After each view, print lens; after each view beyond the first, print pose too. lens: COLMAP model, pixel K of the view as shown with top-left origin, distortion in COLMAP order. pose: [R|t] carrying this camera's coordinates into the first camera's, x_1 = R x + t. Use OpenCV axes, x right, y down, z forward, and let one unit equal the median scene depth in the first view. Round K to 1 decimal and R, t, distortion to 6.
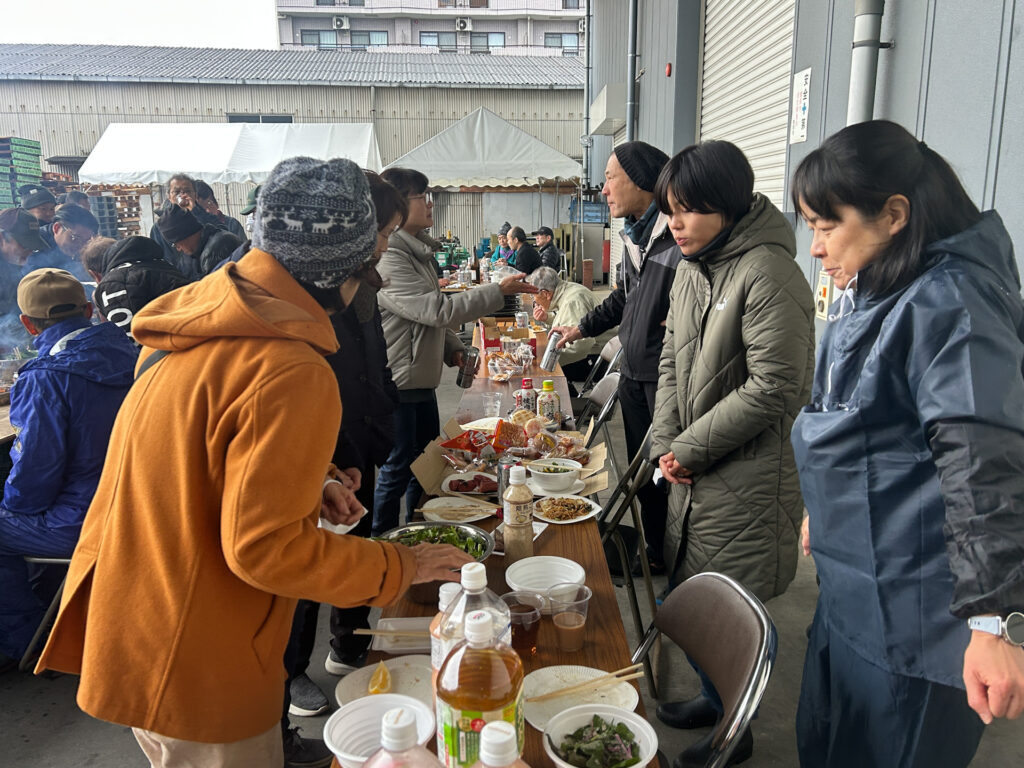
lens RADIAL K [[824.0, 0, 514.5], [0, 824.0, 386.0], [0, 0, 1]] dist [0.050632, -0.005079]
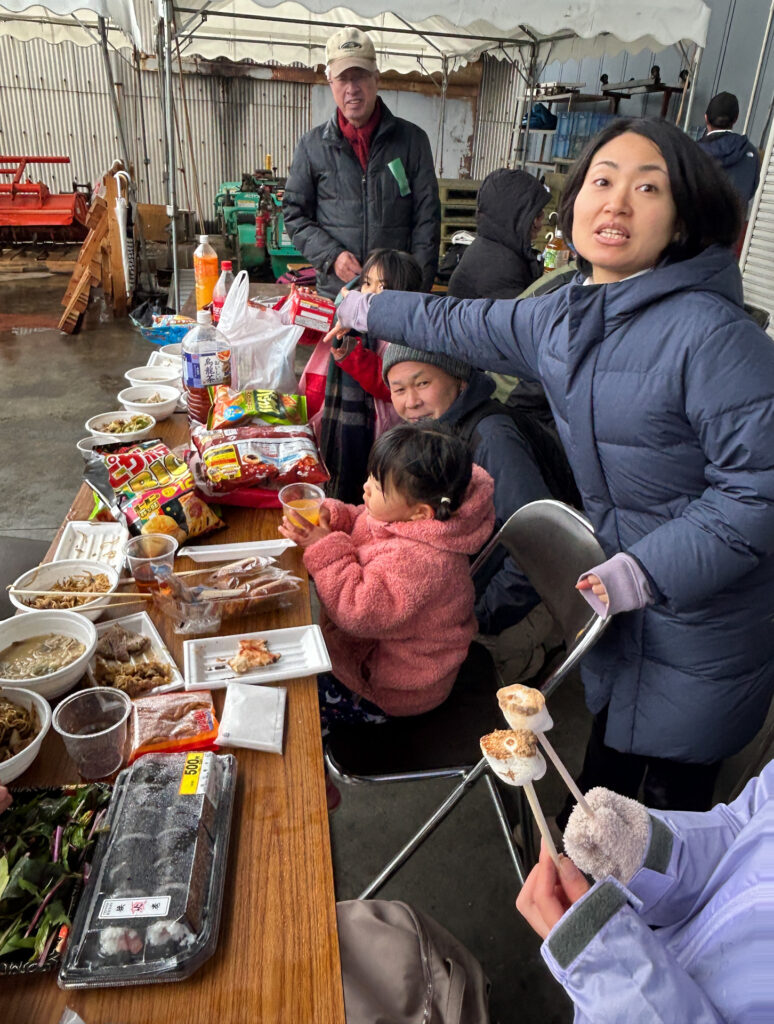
lens RADIAL K [[780.9, 0, 388.0], [0, 780.9, 506.7], [0, 0, 1]] dist [-0.012794, -0.000005]
pose [[0.985311, -0.010550, 0.170445, -0.090815], [-0.031234, 0.970120, 0.240605, -0.094700], [-0.167891, -0.242395, 0.955540, 0.468627]]
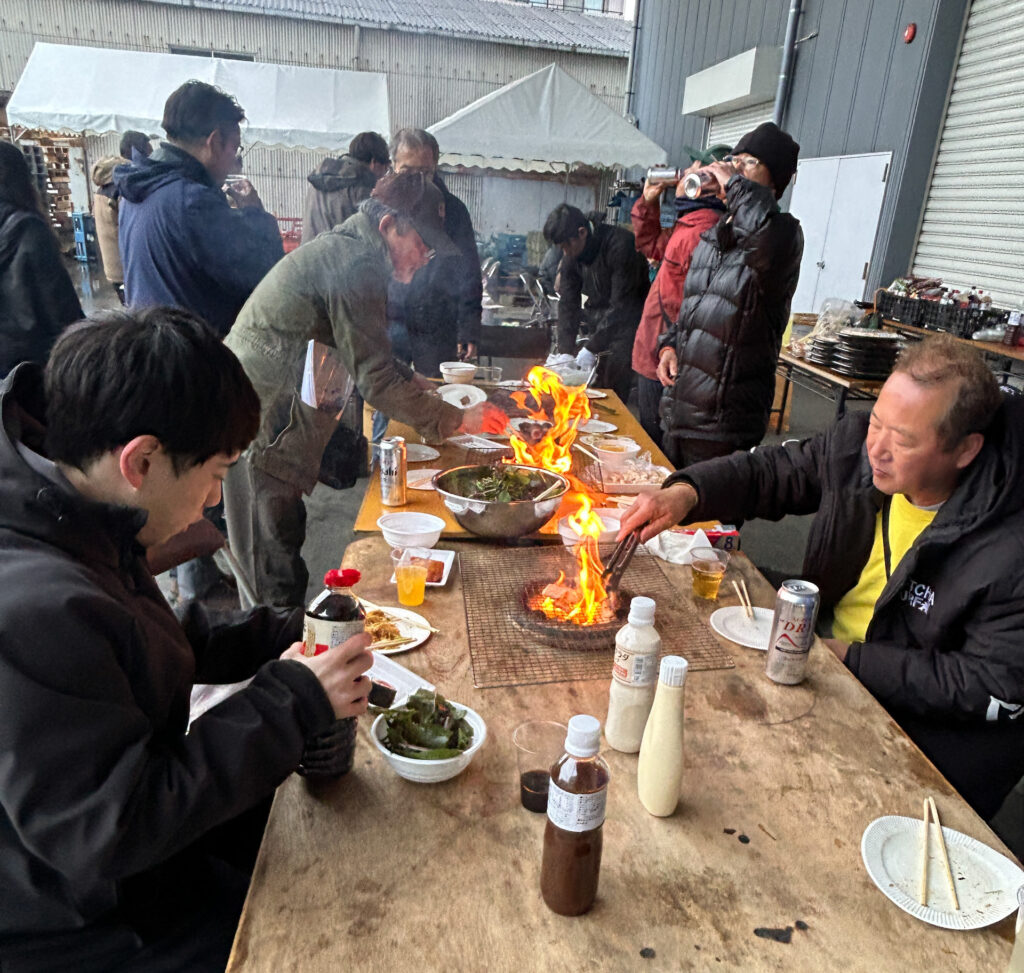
lens RADIAL K [[877.5, 0, 527.9], [0, 877.5, 571.5], [0, 0, 1]] dist [-0.040125, 0.038295]
pose [[0.990385, 0.021649, 0.136633, -0.119348], [-0.047097, 0.981444, 0.185873, -0.009394], [-0.130074, -0.190521, 0.973028, 0.071584]]
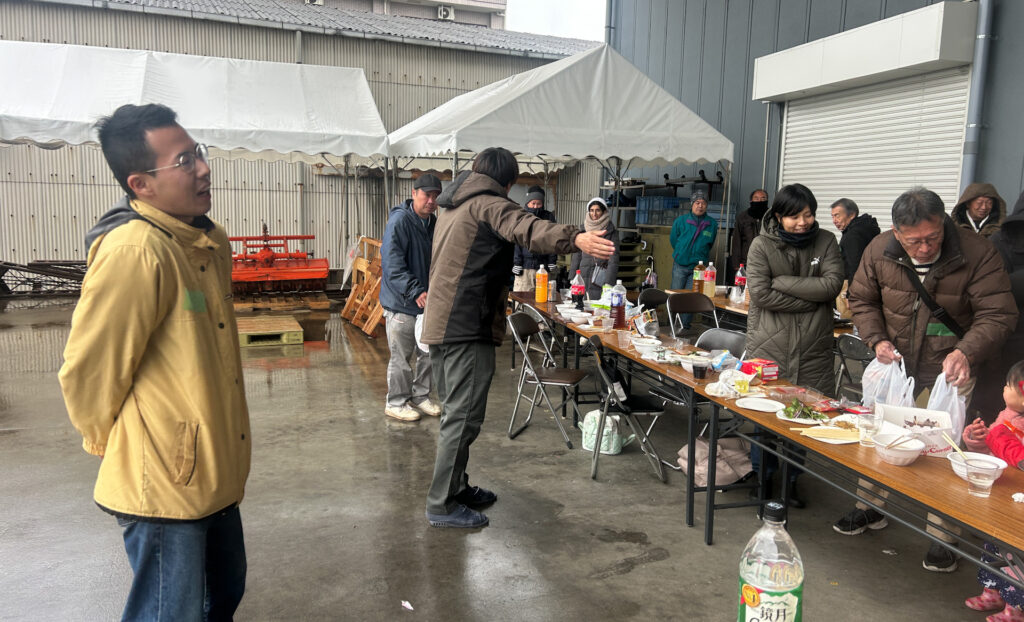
lens RADIAL K [[781.8, 0, 511.0], [0, 781.8, 308.1], [0, 0, 1]] dist [0.041313, -0.013830]
pose [[0.961417, -0.004187, 0.275063, -0.196831], [0.025693, 0.996880, -0.074633, -0.067540], [-0.273892, 0.078821, 0.958525, 0.331947]]
